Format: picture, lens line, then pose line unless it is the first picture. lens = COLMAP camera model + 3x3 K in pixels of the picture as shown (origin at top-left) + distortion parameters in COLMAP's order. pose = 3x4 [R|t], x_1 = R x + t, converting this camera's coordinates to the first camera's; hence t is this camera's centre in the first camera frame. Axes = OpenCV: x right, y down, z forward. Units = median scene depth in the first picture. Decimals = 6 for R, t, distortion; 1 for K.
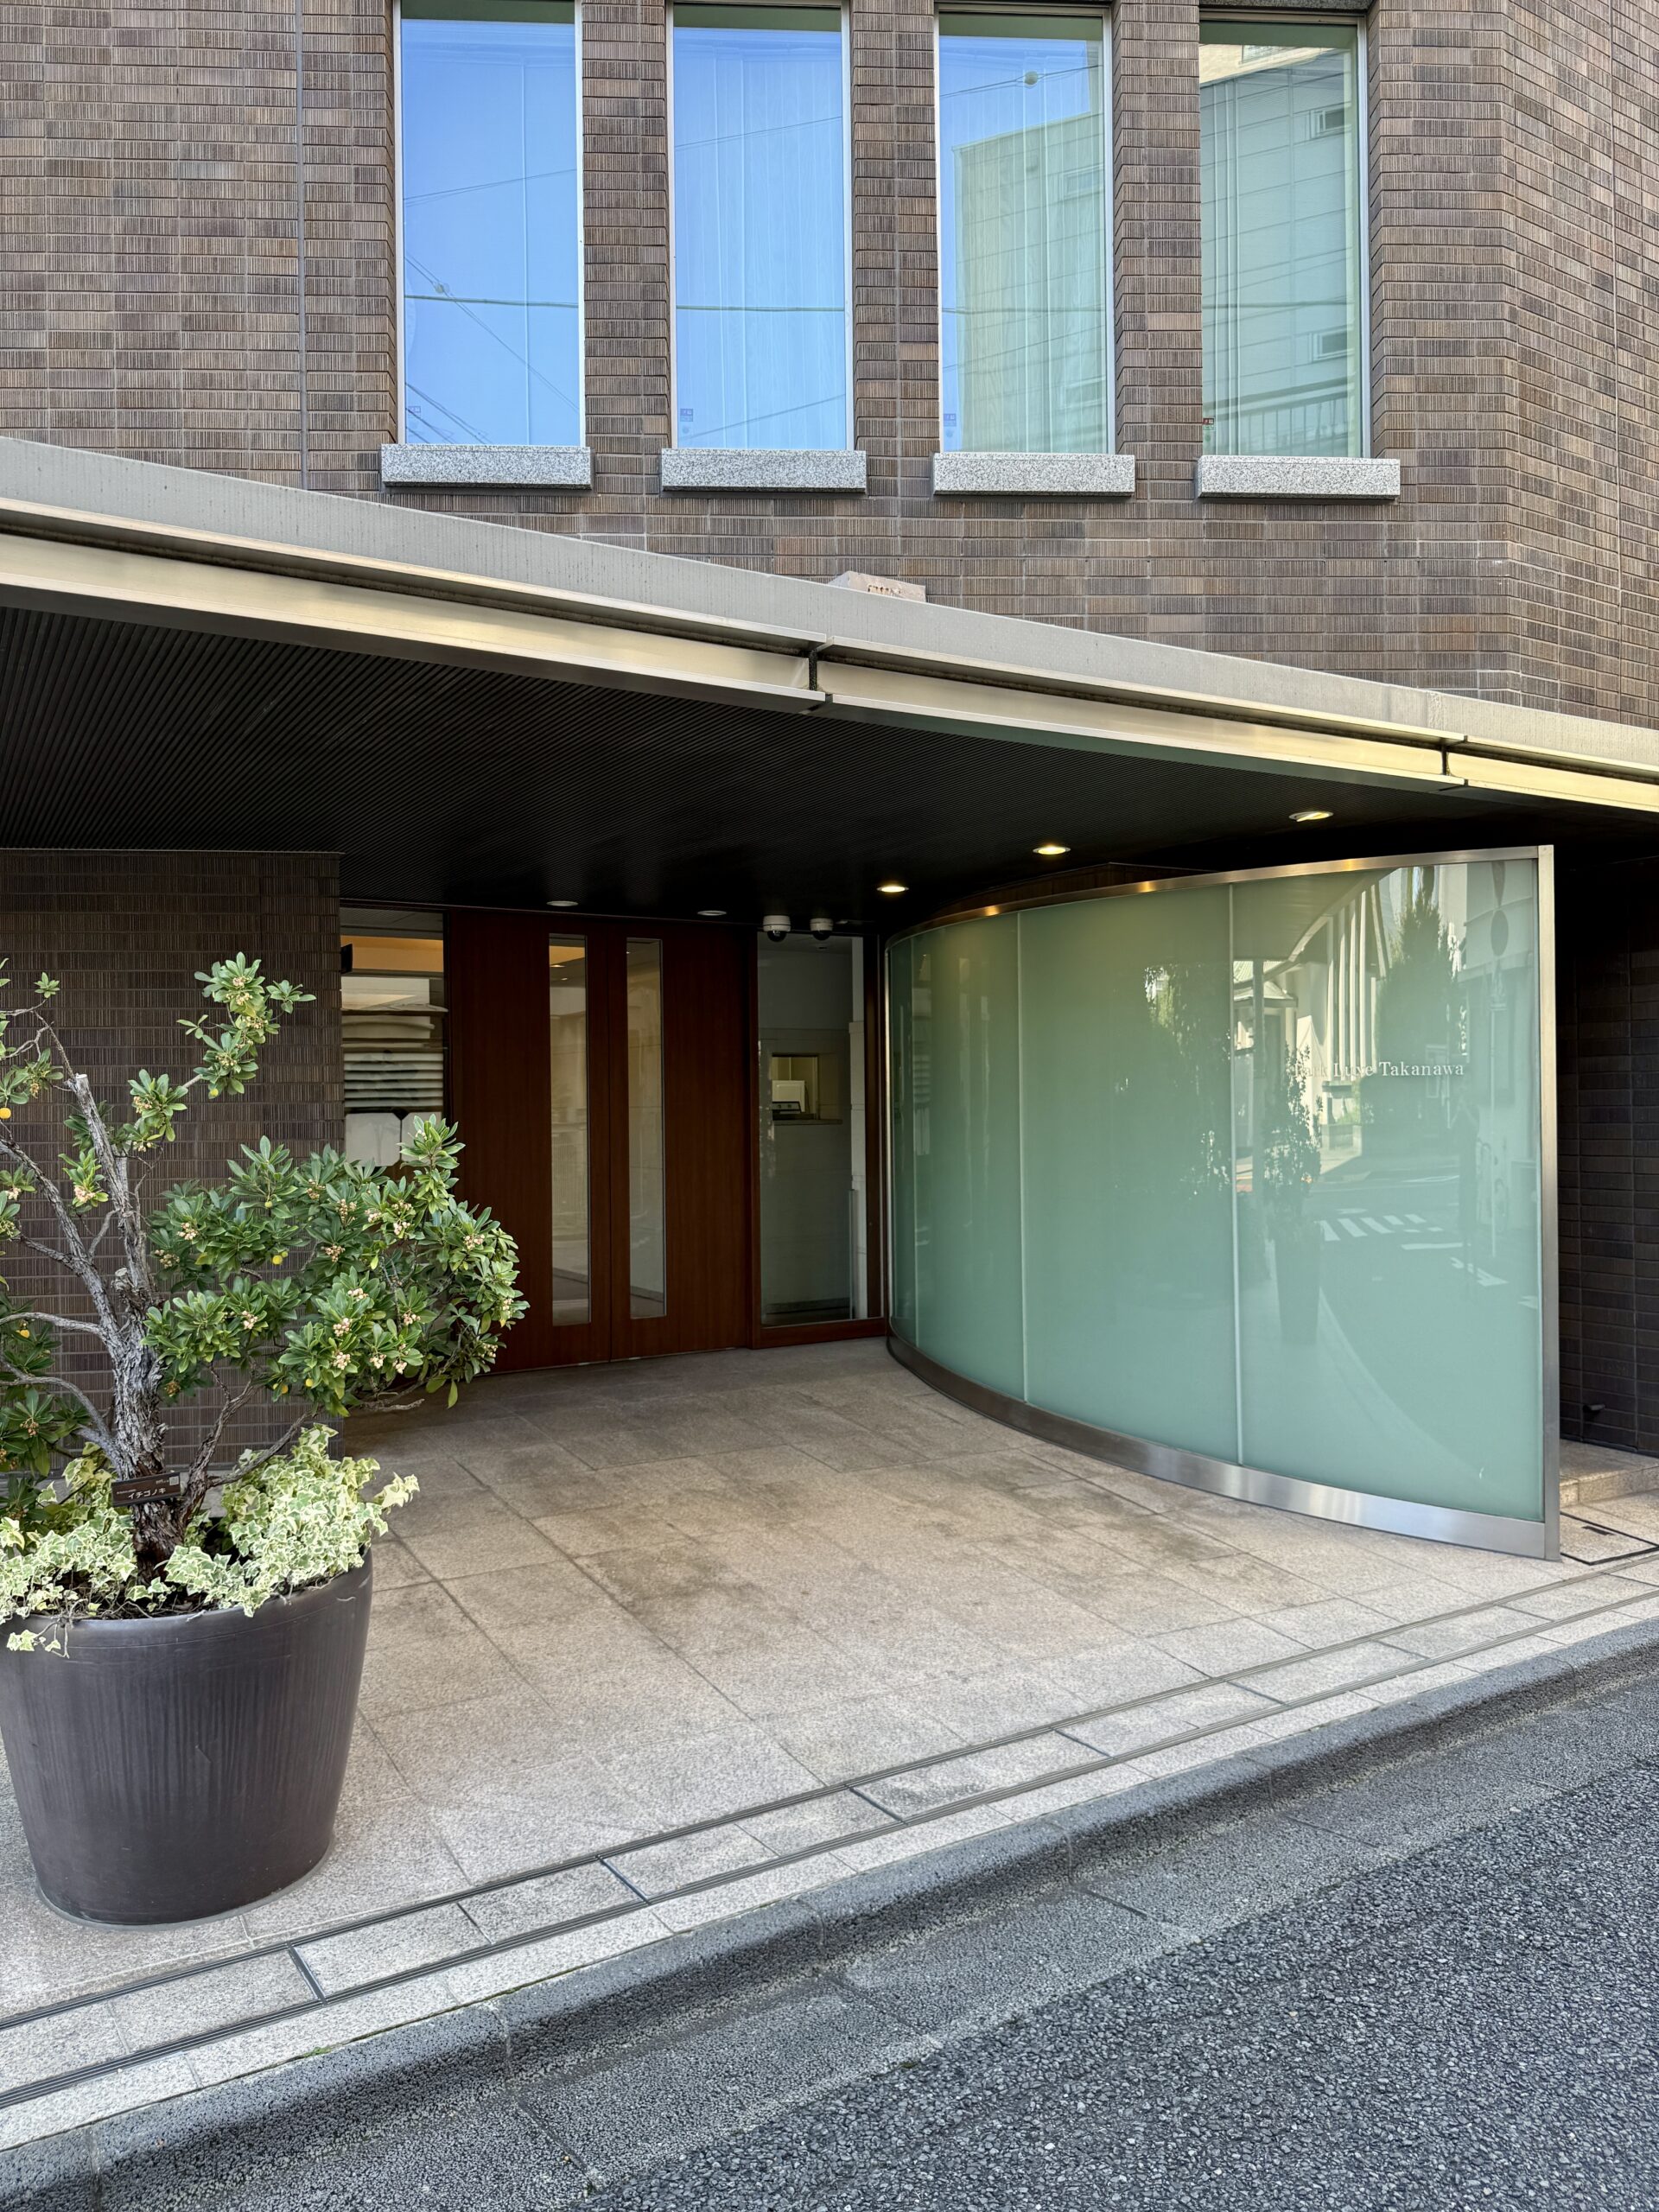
lens RADIAL K [[1502.4, 0, 829.5], [0, 1502.4, 1106.0], [0, 0, 1]] dist [0.003934, -0.002809]
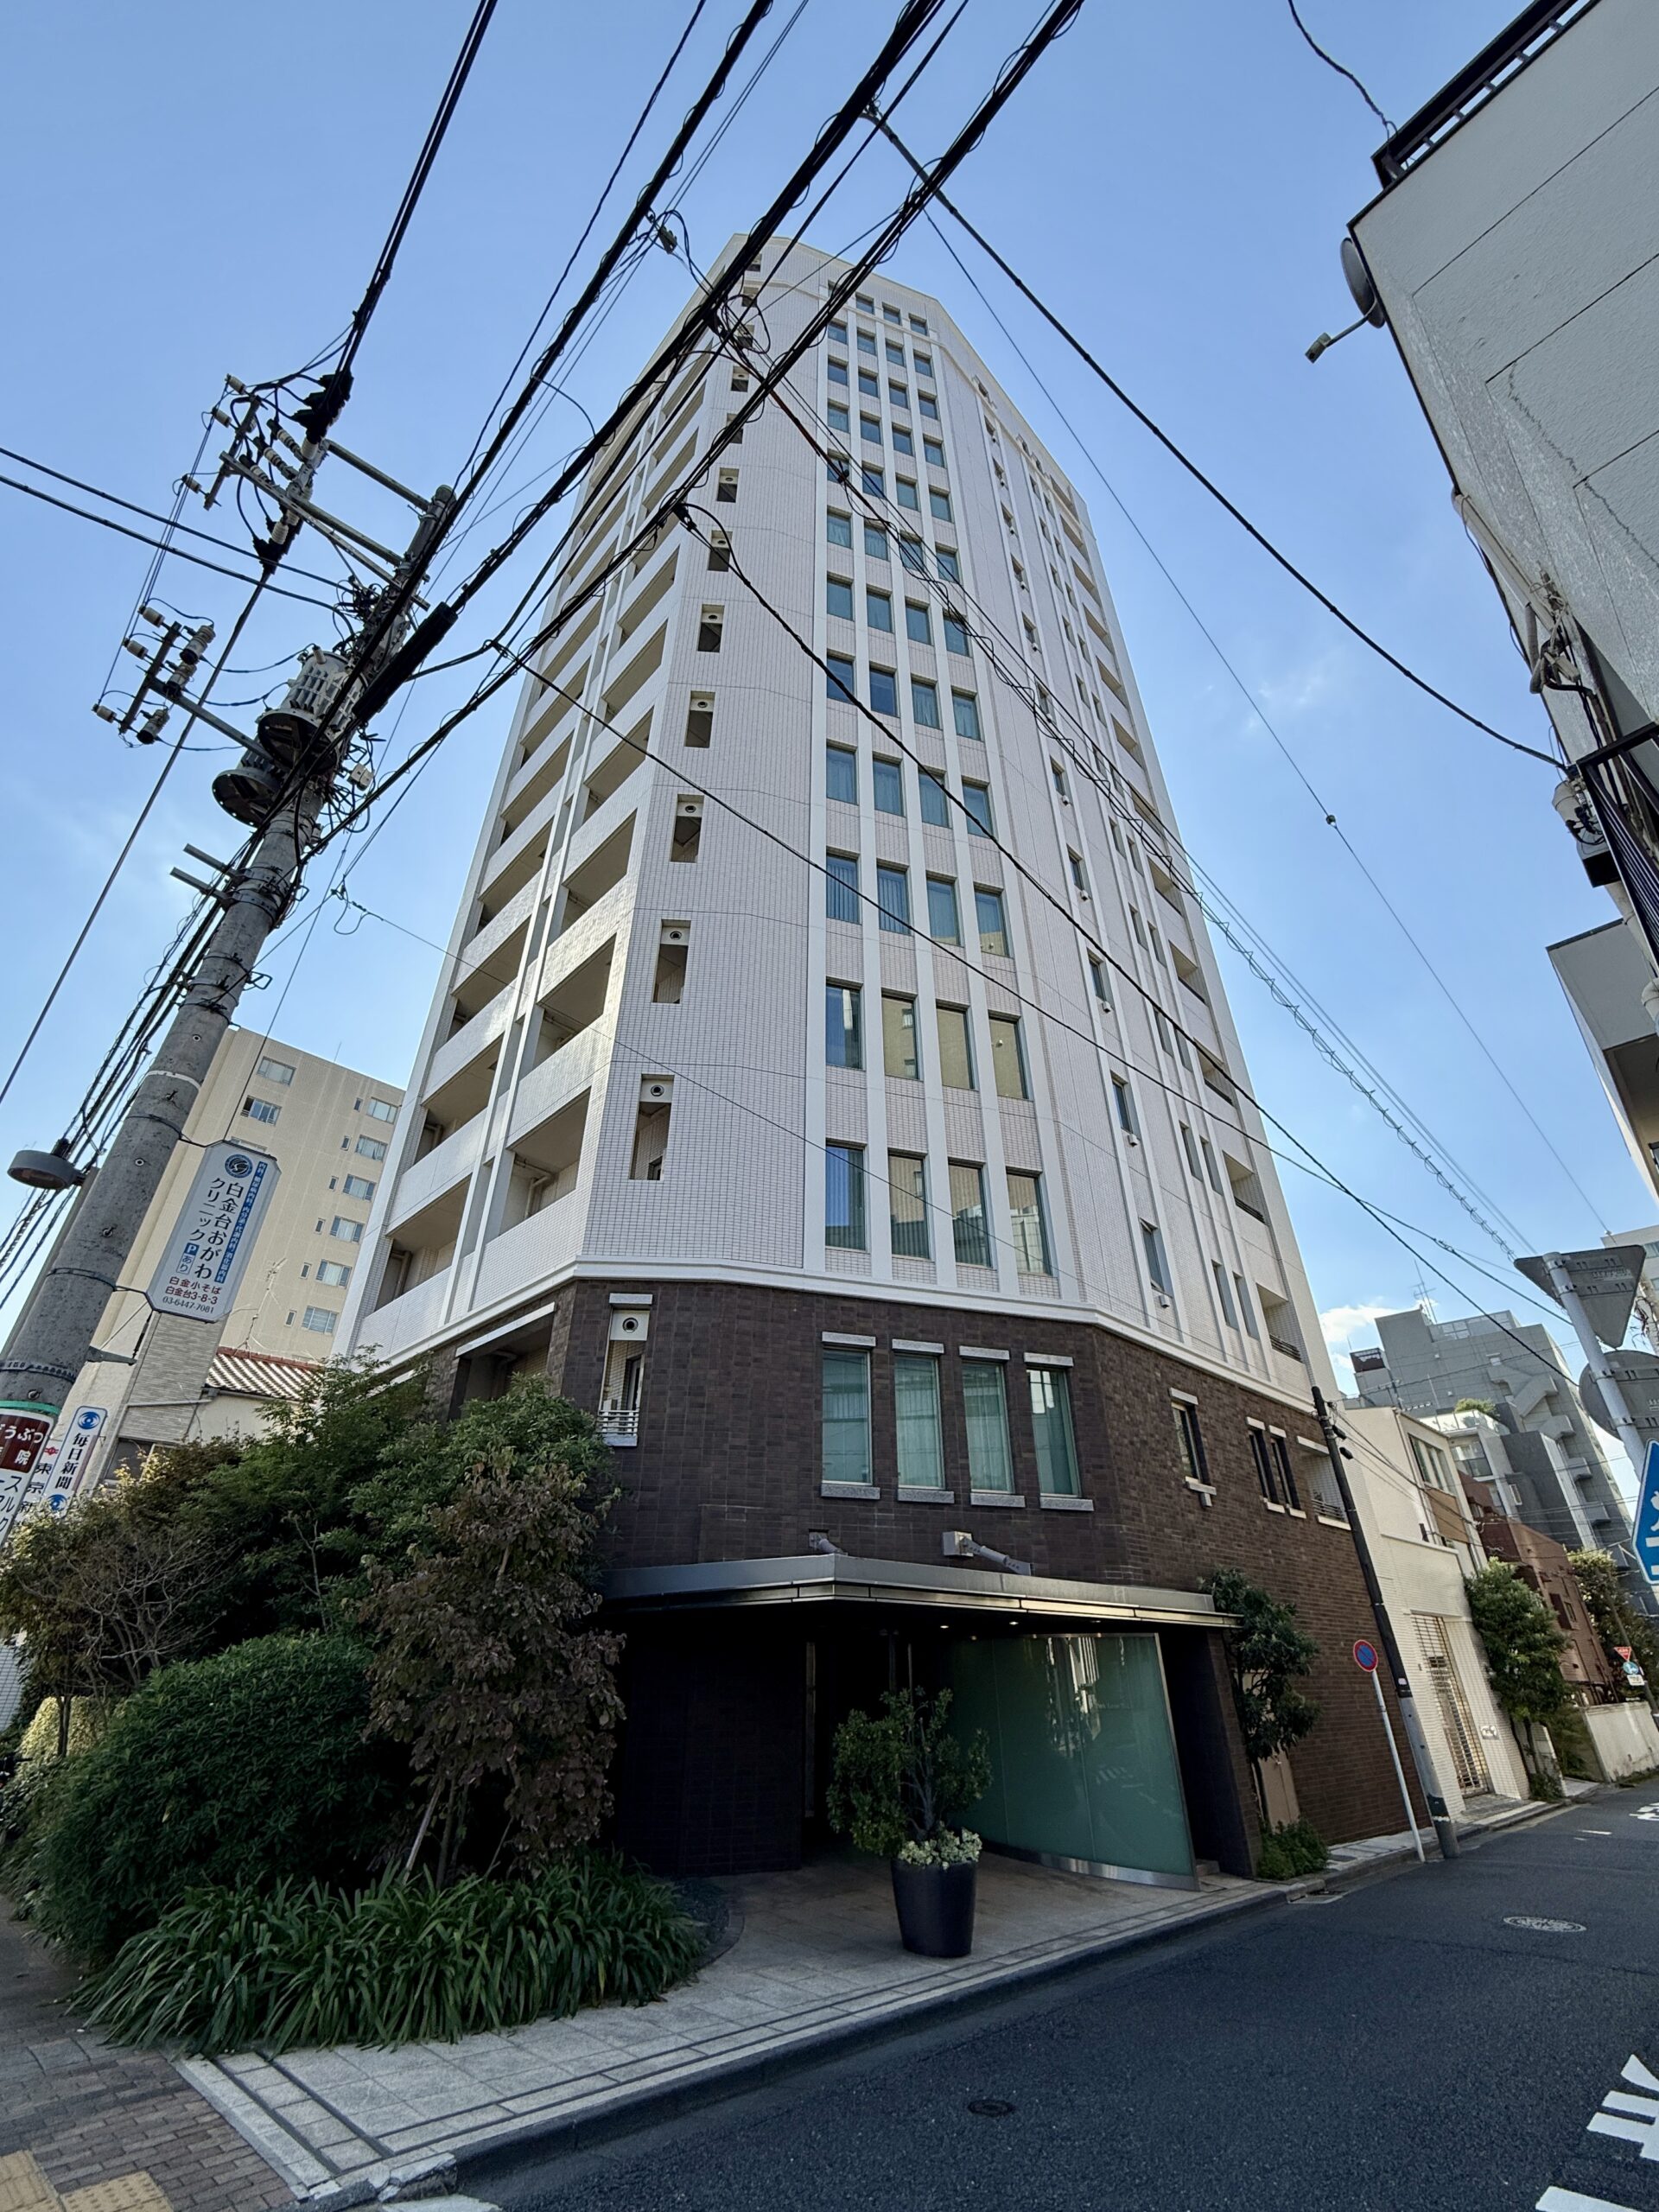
lens RADIAL K [[911.1, 0, 829.5], [0, 911.1, 1106.0], [0, 0, 1]] dist [0.000935, 0.000146]
pose [[0.969996, 0.138418, 0.199872, -0.781778], [-0.012115, 0.848603, -0.528891, -0.072509], [-0.242820, 0.510601, 0.824818, -1.102539]]
